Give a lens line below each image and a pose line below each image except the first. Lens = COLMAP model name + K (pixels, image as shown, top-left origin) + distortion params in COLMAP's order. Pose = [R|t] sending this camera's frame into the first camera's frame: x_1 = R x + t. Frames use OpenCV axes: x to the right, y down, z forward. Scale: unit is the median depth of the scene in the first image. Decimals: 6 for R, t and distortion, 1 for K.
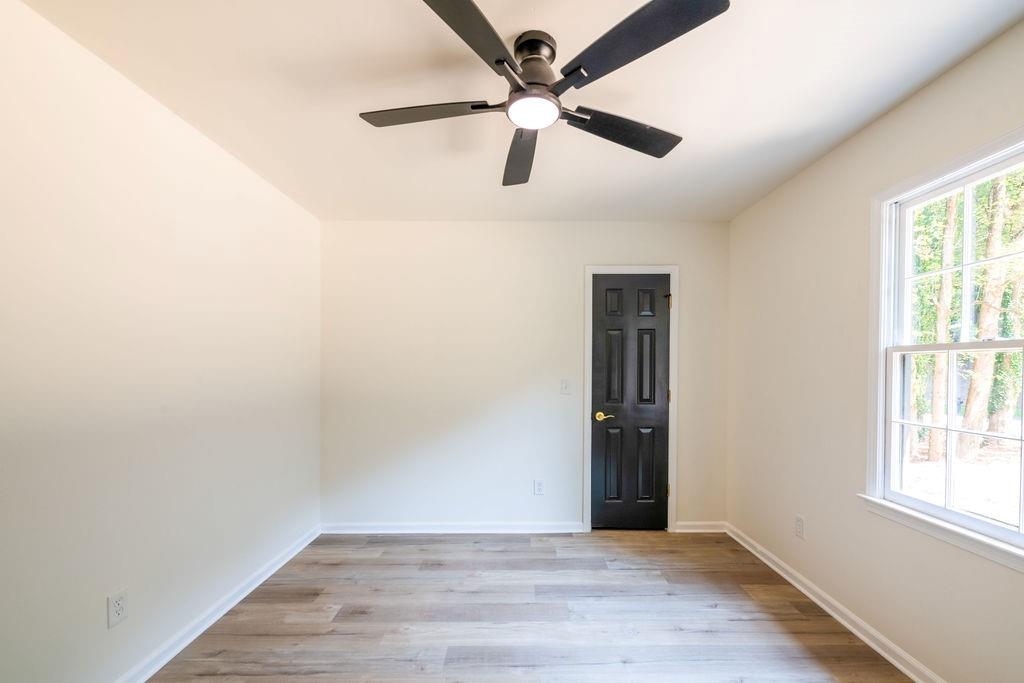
lens RADIAL K [[416.6, 0, 492.7], [0, 416.6, 373.1], [0, 0, 1]] dist [0.001355, -0.002524]
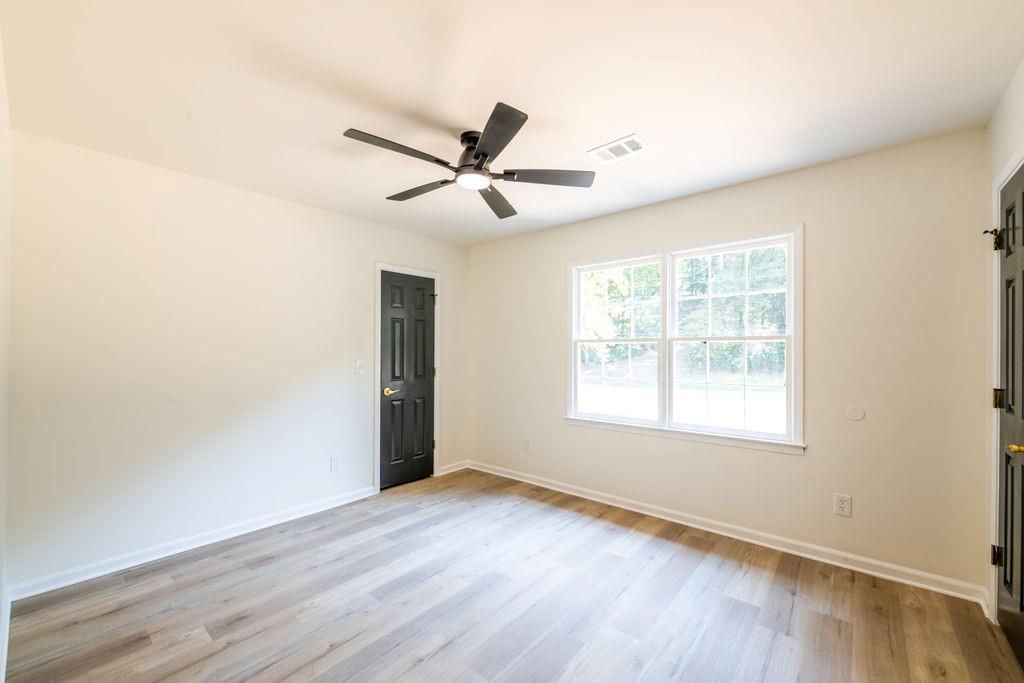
lens RADIAL K [[416.6, 0, 509.6], [0, 416.6, 344.4], [0, 0, 1]] dist [0.001355, -0.002524]
pose [[0.652690, 0.011104, 0.757543, -0.515909], [0.012215, 0.999608, -0.025177, 0.006512], [-0.757526, 0.025686, 0.652299, -0.041521]]
